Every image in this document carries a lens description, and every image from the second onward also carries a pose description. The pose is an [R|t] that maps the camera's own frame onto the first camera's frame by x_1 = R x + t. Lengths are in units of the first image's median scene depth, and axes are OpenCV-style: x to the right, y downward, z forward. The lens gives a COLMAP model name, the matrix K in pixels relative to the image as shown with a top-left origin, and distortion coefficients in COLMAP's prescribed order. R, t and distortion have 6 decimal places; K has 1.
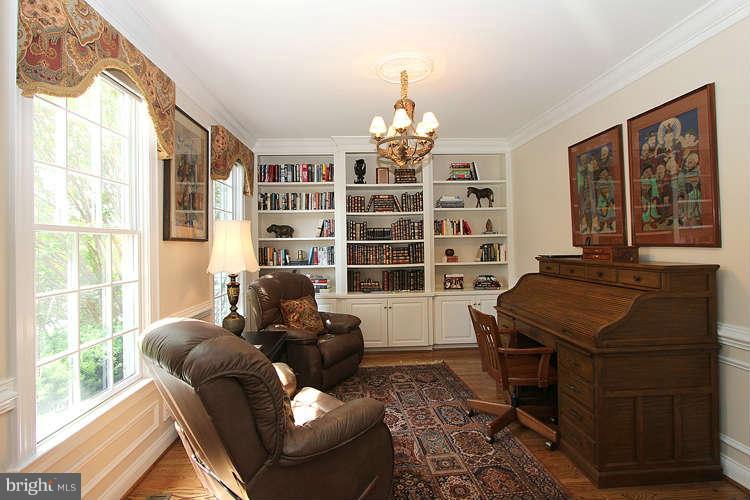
lens RADIAL K [[363.1, 0, 372.4], [0, 363.1, 239.7], [0, 0, 1]] dist [-0.002380, 0.000052]
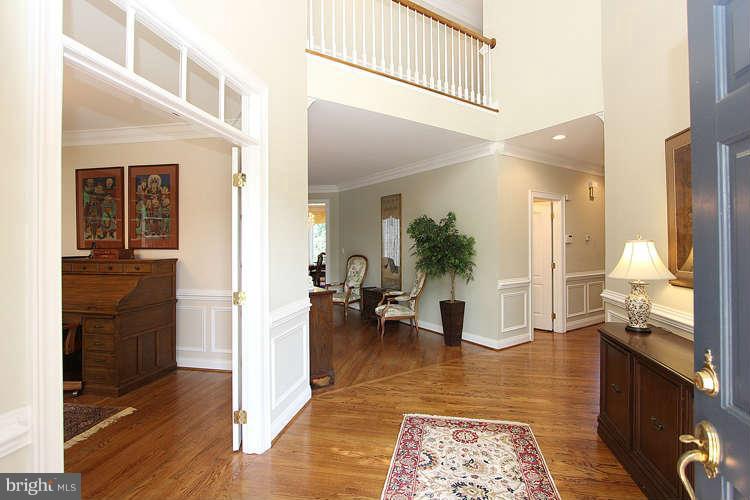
lens RADIAL K [[363.1, 0, 372.4], [0, 363.1, 239.7], [0, 0, 1]] dist [-0.002380, 0.000052]
pose [[0.259305, 0.025471, 0.965460, -0.547637], [-0.013694, 0.999649, -0.022695, -0.000777], [-0.965698, -0.007336, 0.259562, -0.429740]]
